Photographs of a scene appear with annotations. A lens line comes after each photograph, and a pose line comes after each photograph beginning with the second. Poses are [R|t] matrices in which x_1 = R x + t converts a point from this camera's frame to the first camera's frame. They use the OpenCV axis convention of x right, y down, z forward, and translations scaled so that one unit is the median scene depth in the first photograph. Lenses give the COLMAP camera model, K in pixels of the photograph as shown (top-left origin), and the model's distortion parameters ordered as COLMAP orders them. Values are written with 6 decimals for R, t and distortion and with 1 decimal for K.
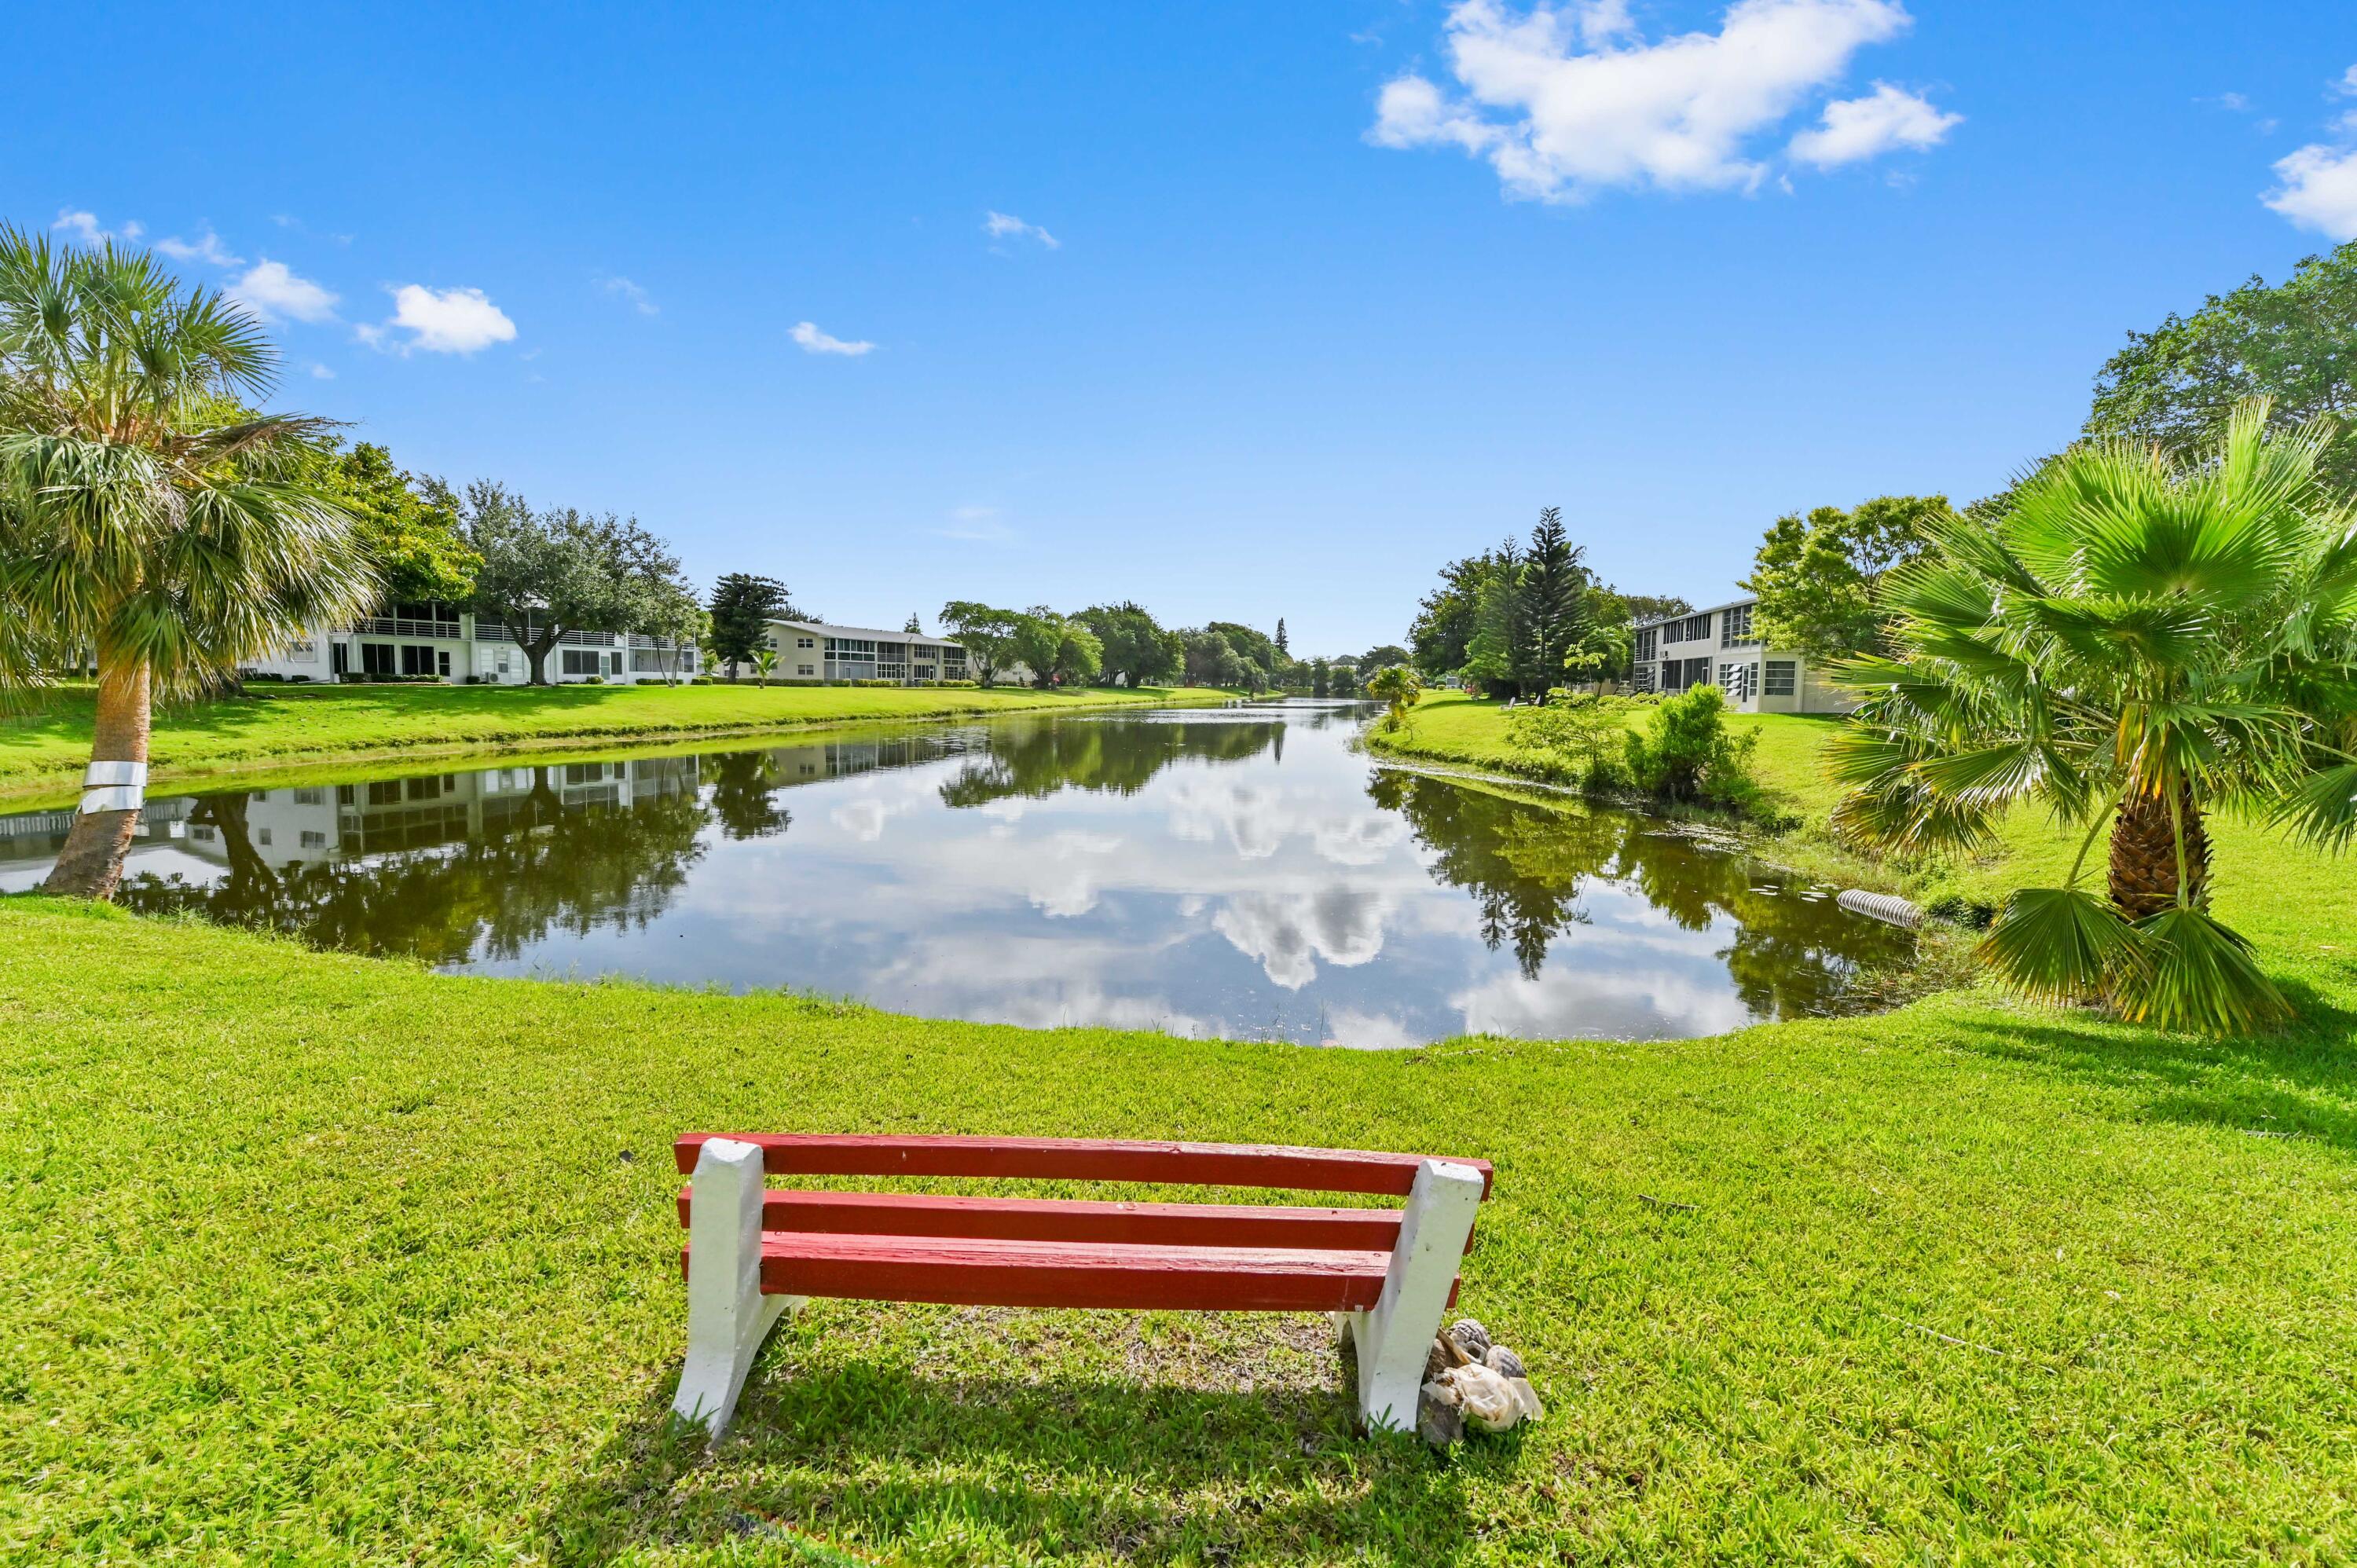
lens RADIAL K [[925.9, 0, 1178.5], [0, 925.9, 784.0], [0, 0, 1]] dist [0.013223, 0.000003]
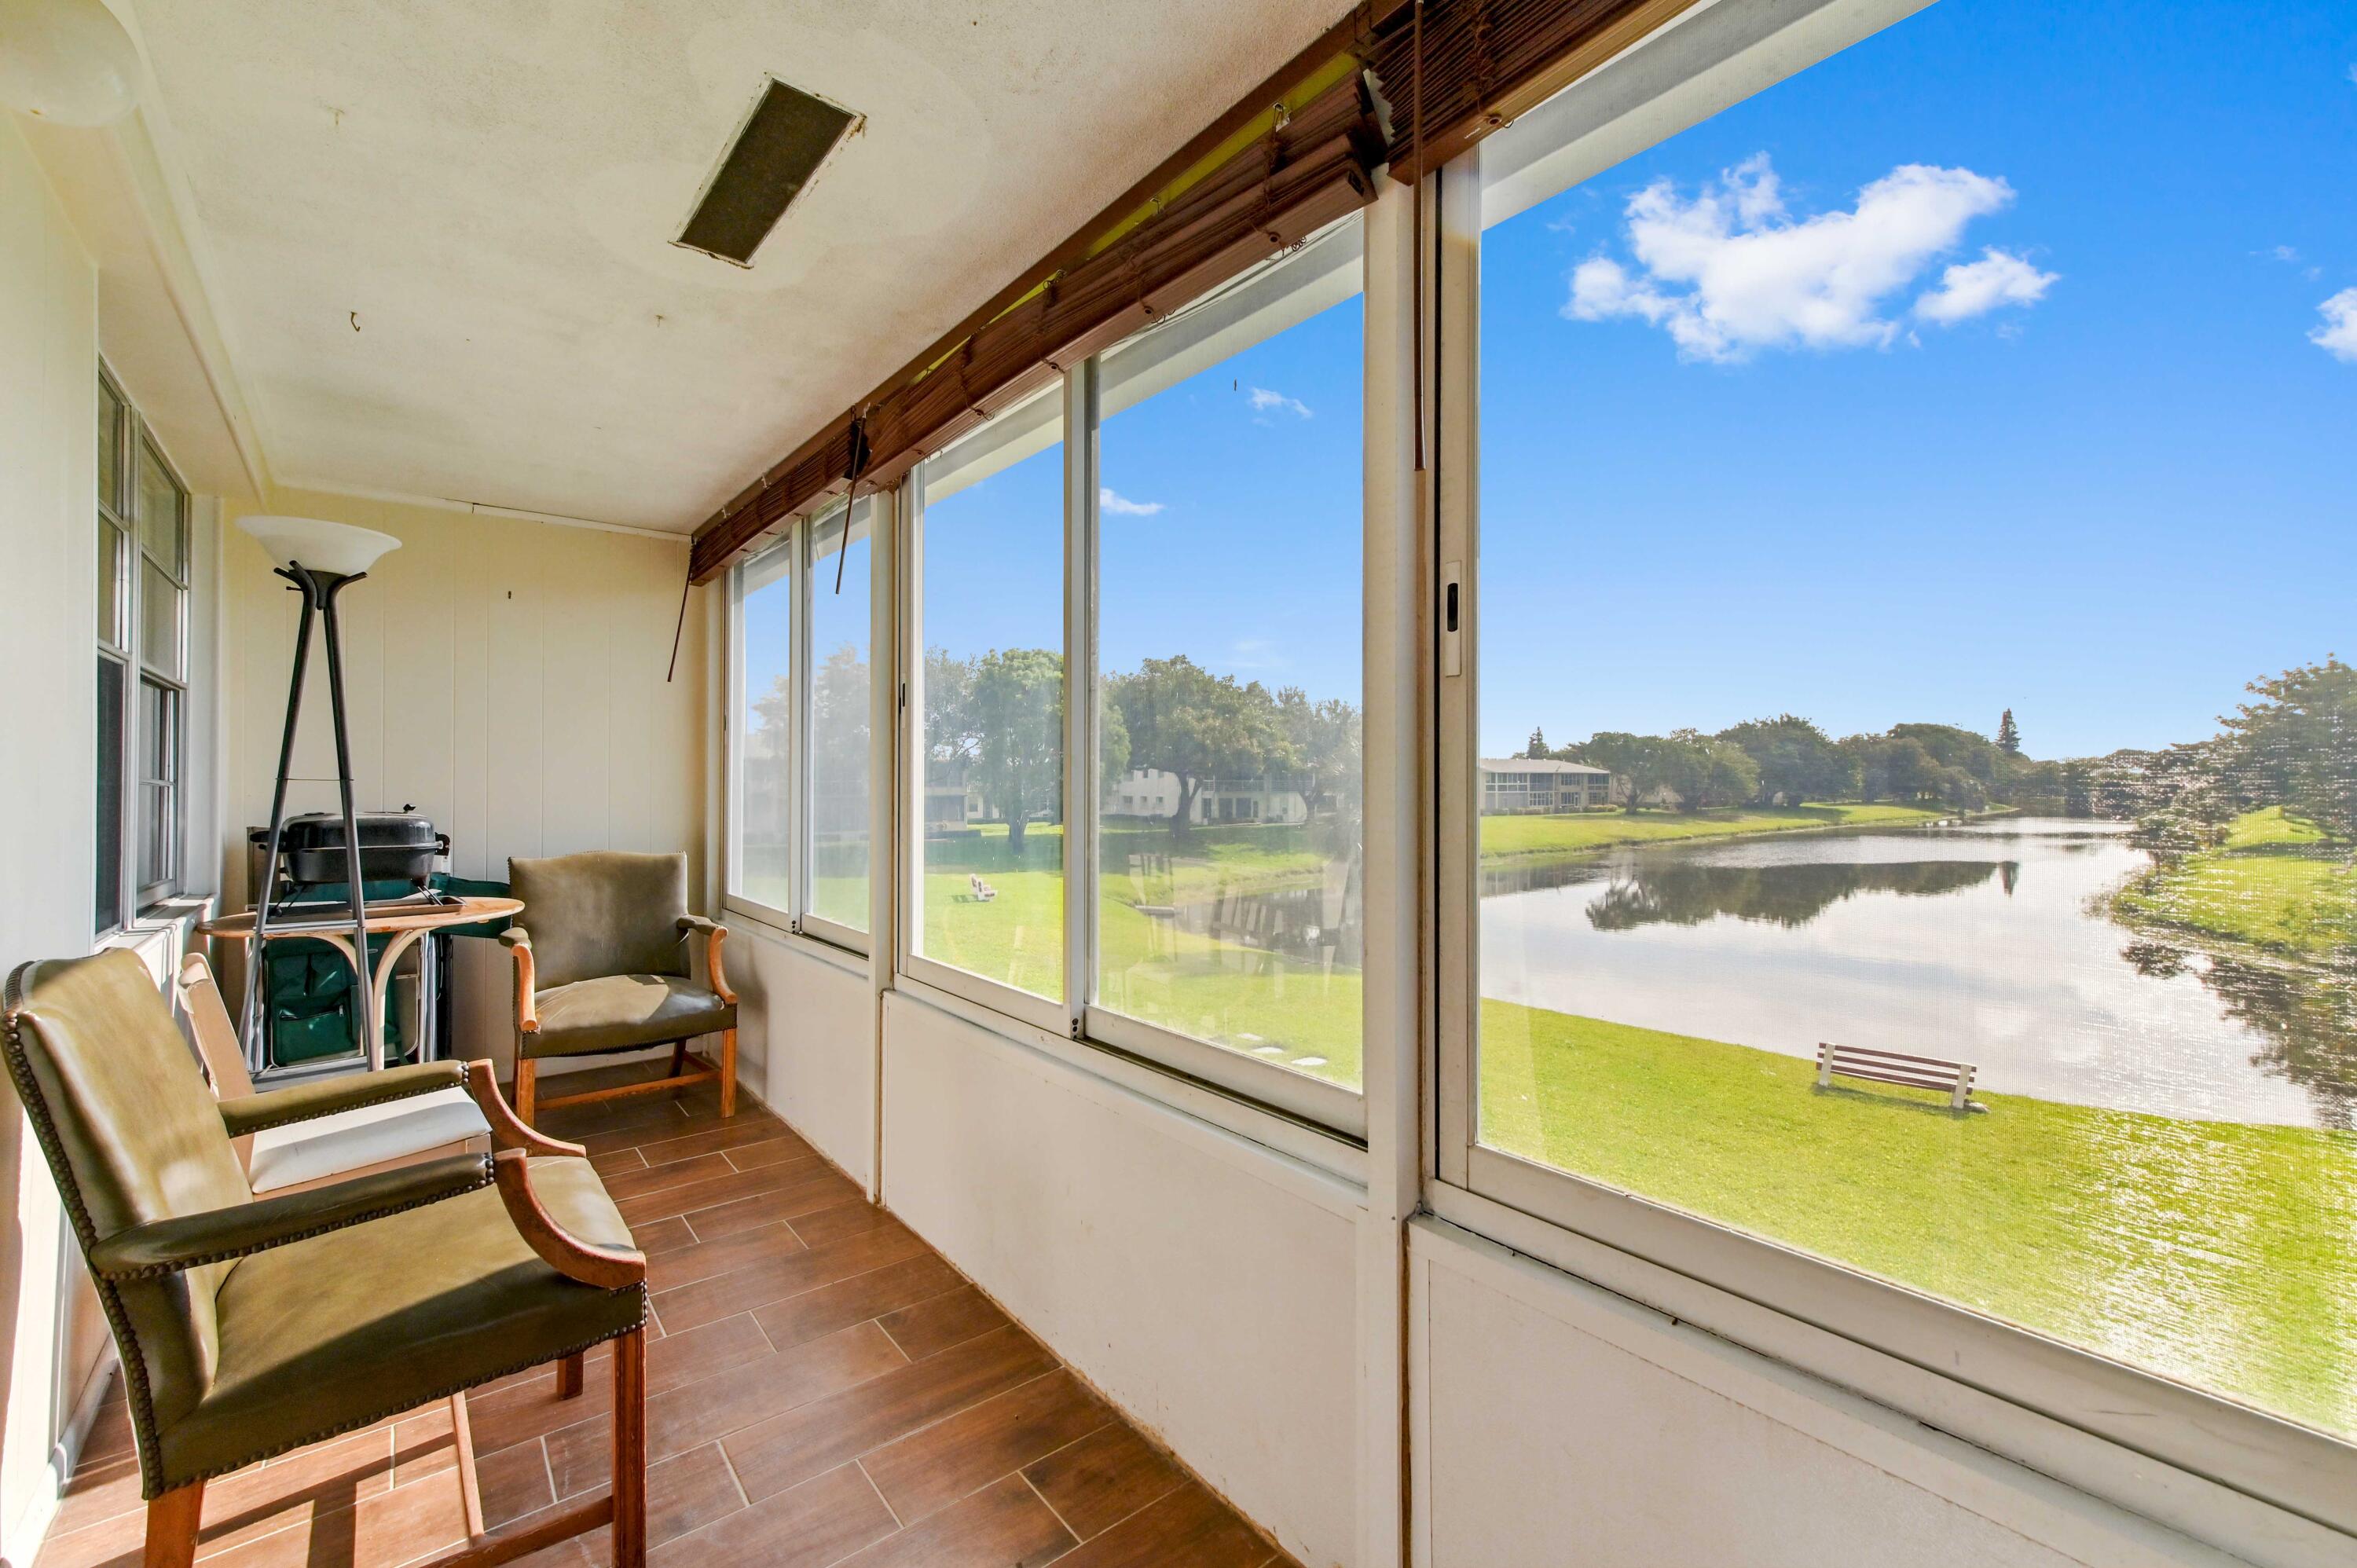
lens RADIAL K [[990.8, 0, 1180.6], [0, 990.8, 747.7], [0, 0, 1]] dist [0.000452, 0.000043]
pose [[0.829826, -0.024805, -0.557471, -0.007537], [-0.052716, 0.991059, -0.122568, -0.013708], [0.555527, 0.131098, 0.821099, -0.175176]]
